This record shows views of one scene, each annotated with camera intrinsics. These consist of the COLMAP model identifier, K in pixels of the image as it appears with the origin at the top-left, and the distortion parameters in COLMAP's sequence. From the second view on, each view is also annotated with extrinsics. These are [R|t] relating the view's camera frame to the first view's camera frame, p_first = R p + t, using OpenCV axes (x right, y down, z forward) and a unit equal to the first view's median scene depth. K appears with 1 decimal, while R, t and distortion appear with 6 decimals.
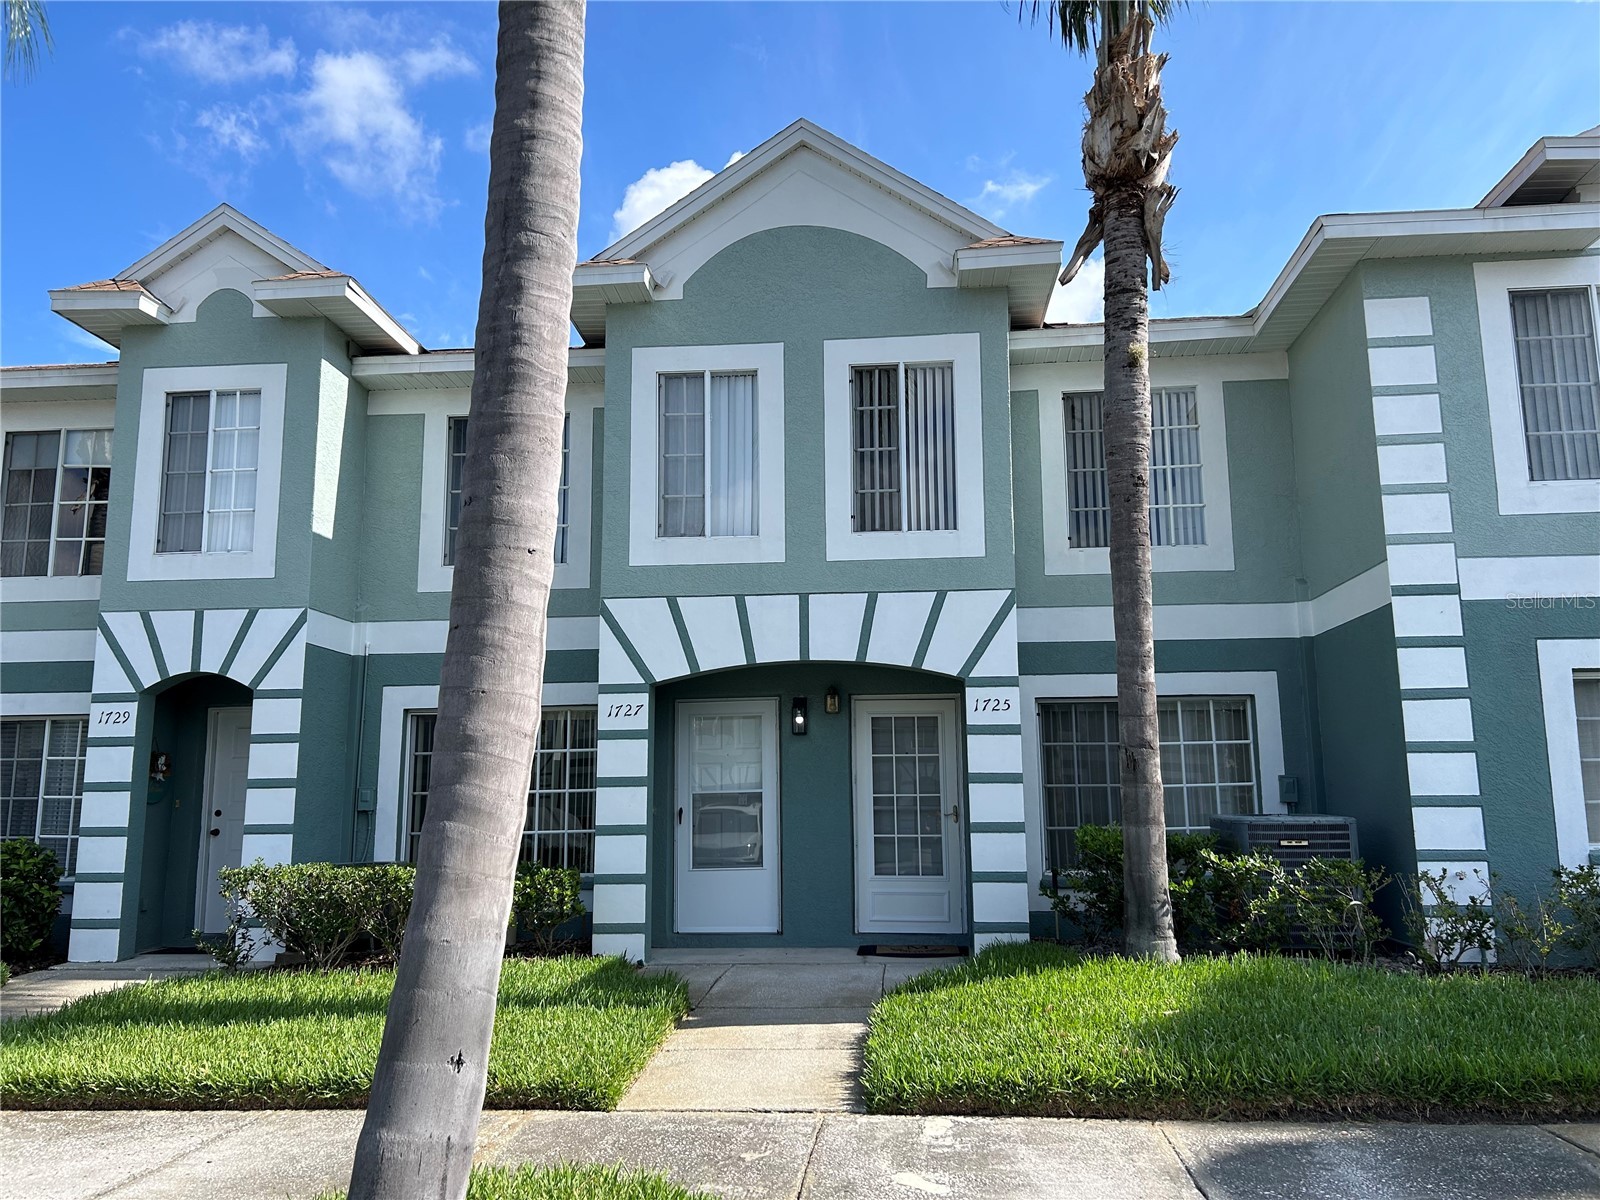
lens RADIAL K [[1209.2, 0, 809.1], [0, 1209.2, 600.2], [0, 0, 1]] dist [0.042407, -0.035453]
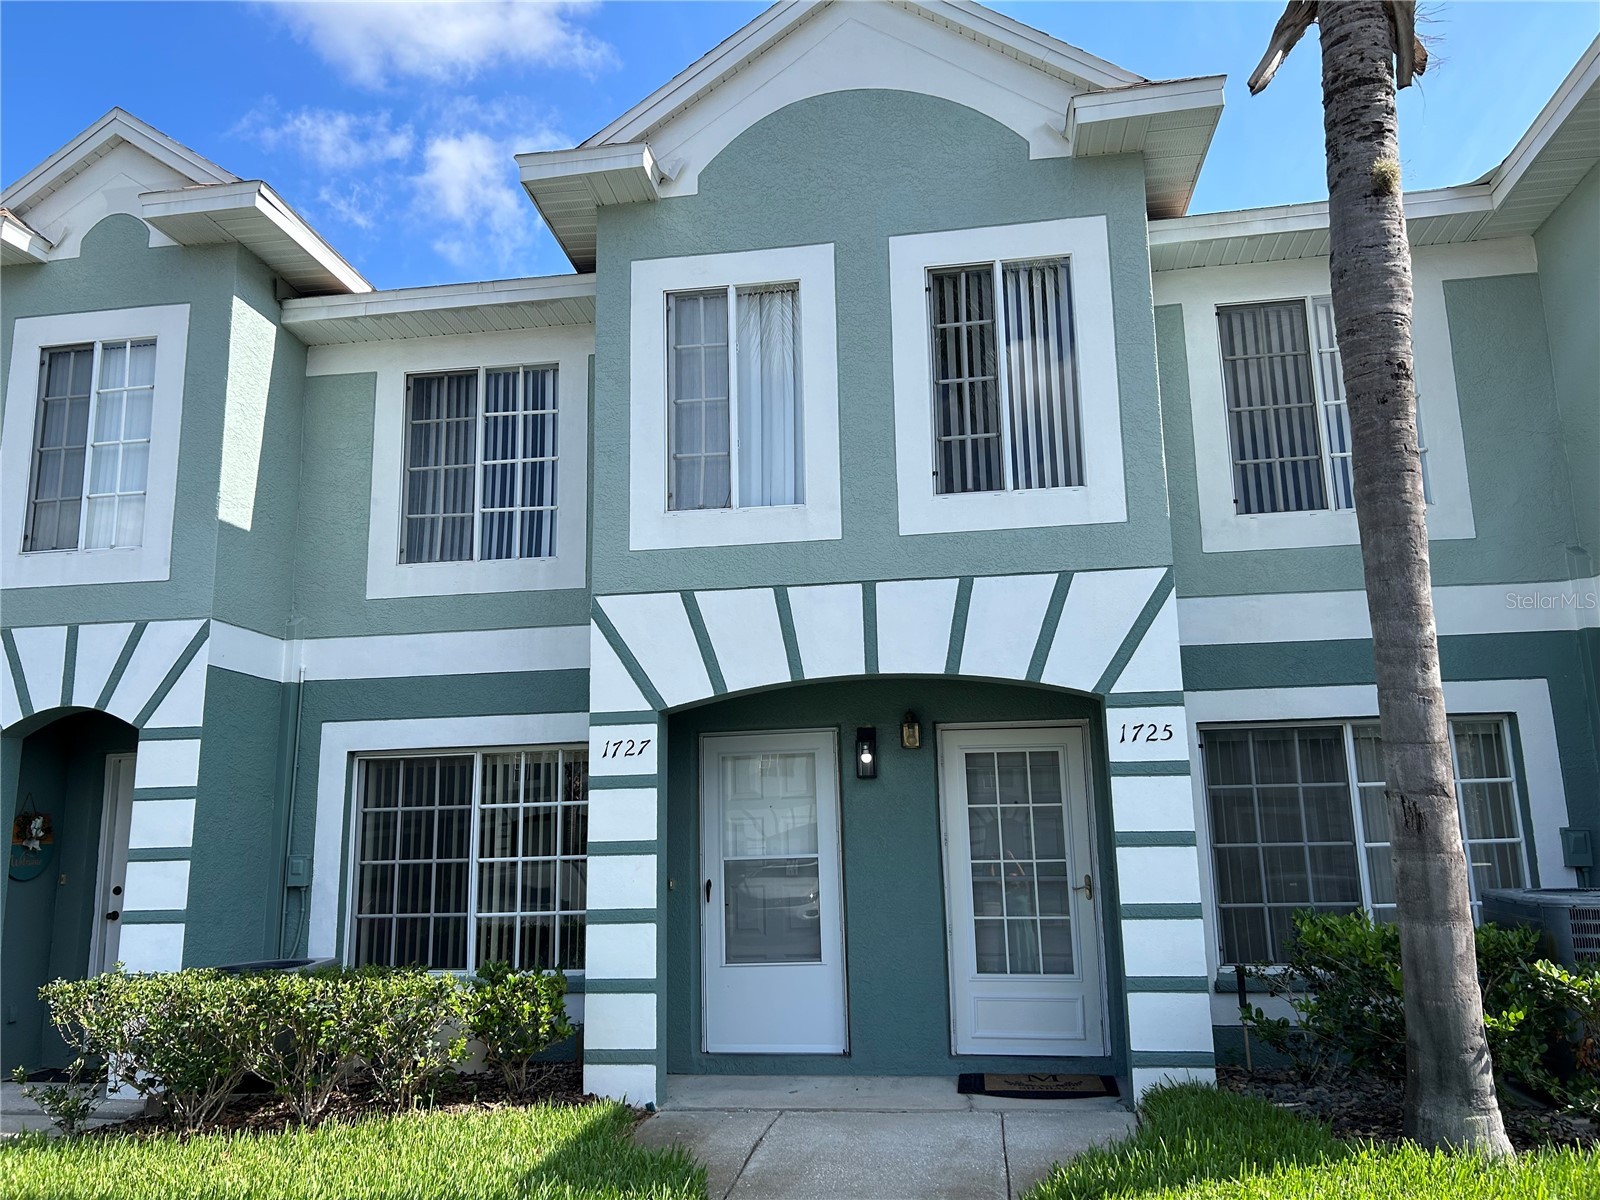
lens RADIAL K [[1209.2, 0, 792.3], [0, 1209.2, 604.7], [0, 0, 1]] dist [0.042407, -0.035453]
pose [[0.997844, -0.022679, -0.061582, -0.006101], [0.020836, 0.999321, -0.030396, 0.028748], [0.062229, 0.029047, 0.997639, 0.276089]]
